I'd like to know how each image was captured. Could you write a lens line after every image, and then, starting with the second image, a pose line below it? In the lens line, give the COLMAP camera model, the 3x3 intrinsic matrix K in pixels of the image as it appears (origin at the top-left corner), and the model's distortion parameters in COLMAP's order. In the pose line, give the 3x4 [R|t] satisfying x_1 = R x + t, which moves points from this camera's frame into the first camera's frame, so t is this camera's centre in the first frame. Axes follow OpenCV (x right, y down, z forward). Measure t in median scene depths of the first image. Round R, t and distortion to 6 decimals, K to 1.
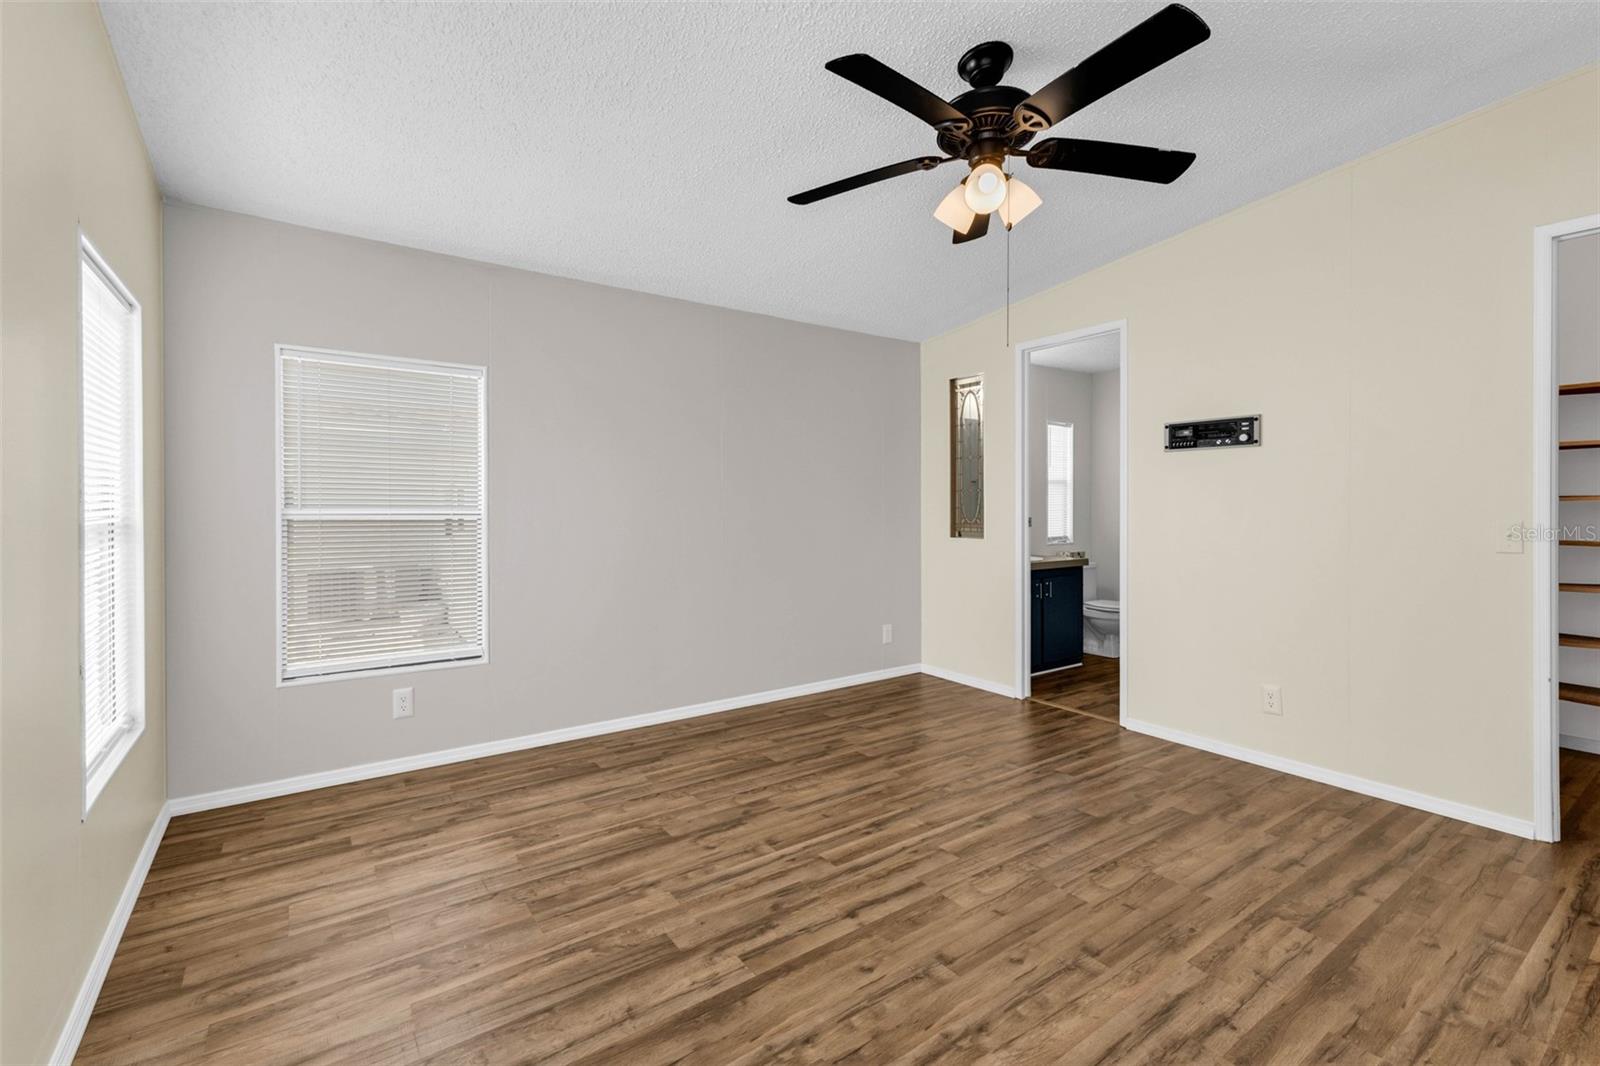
lens RADIAL K [[675.1, 0, 794.3], [0, 675.1, 524.4], [0, 0, 1]] dist [0.004271, -0.000100]
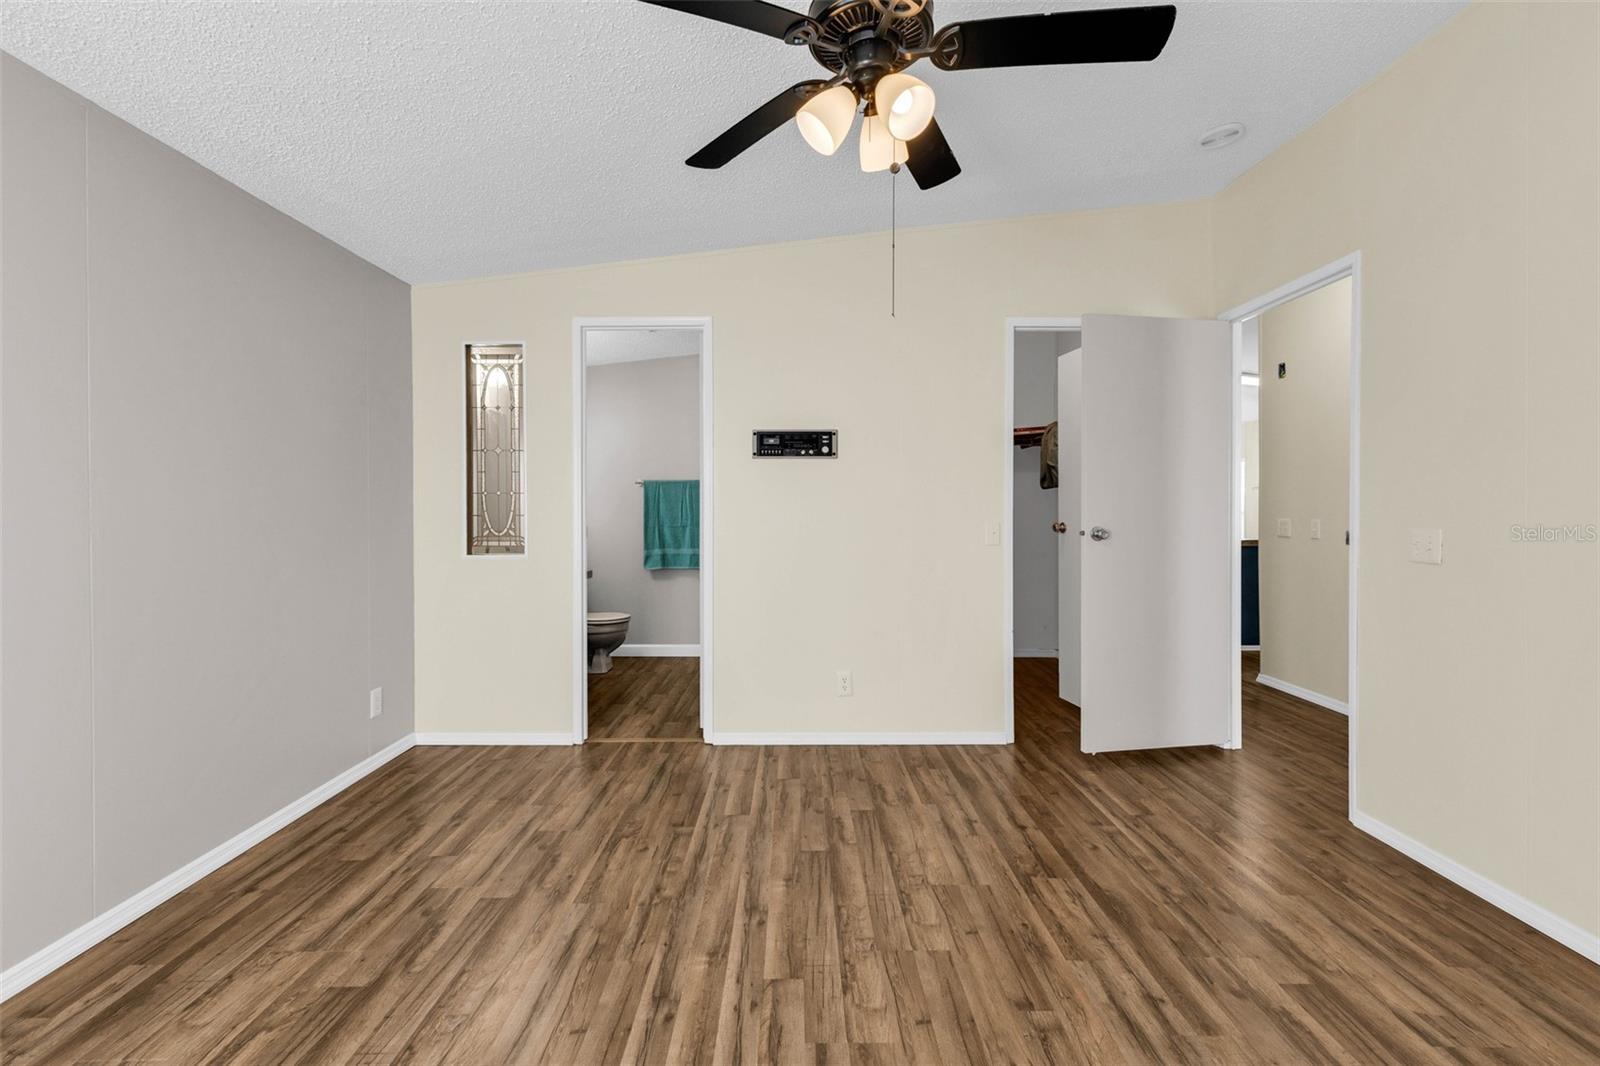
lens RADIAL K [[688.5, 0, 799.3], [0, 688.5, 526.5], [0, 0, 1]] dist [0.009642, -0.000374]
pose [[0.588025, -0.020855, 0.808574, -0.262804], [0.025618, 0.999646, 0.007153, -0.013076], [-0.808437, 0.016508, 0.588351, 0.379928]]
